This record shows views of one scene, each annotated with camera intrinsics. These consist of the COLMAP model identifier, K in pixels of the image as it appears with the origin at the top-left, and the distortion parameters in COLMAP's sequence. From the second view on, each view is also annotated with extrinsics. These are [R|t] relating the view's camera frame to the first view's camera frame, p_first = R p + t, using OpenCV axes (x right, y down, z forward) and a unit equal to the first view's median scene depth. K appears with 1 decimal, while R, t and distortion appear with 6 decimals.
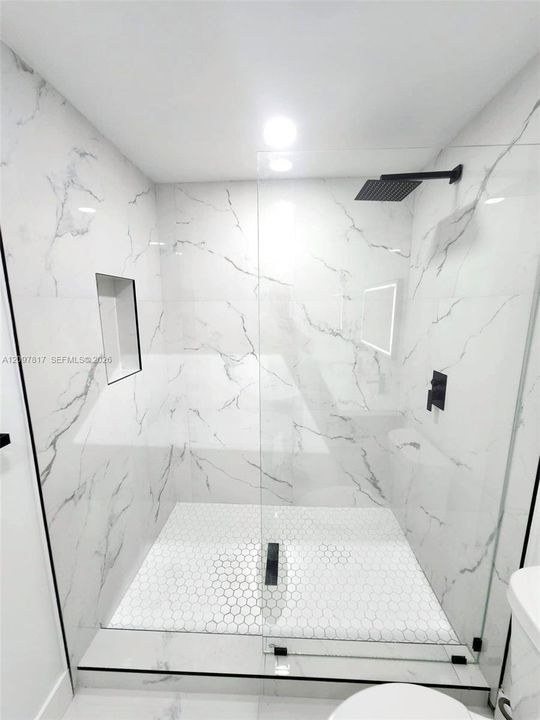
lens RADIAL K [[294.0, 0, 274.0], [0, 294.0, 360.6], [0, 0, 1]] dist [-0.003275, -0.000317]
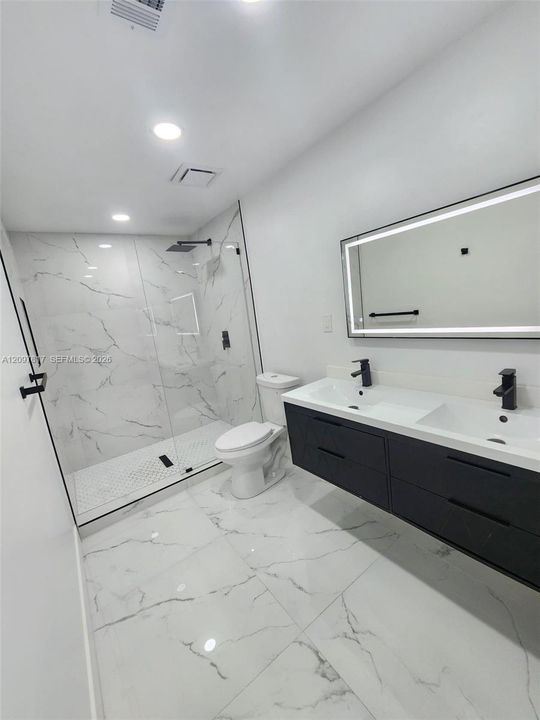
lens RADIAL K [[294.0, 0, 272.5], [0, 294.0, 363.6], [0, 0, 1]] dist [-0.003275, -0.000317]
pose [[0.771255, -0.211392, 0.600400, -0.358144], [0.236044, 0.970973, 0.038650, 0.192618], [-0.591142, 0.111912, 0.798766, -0.634652]]
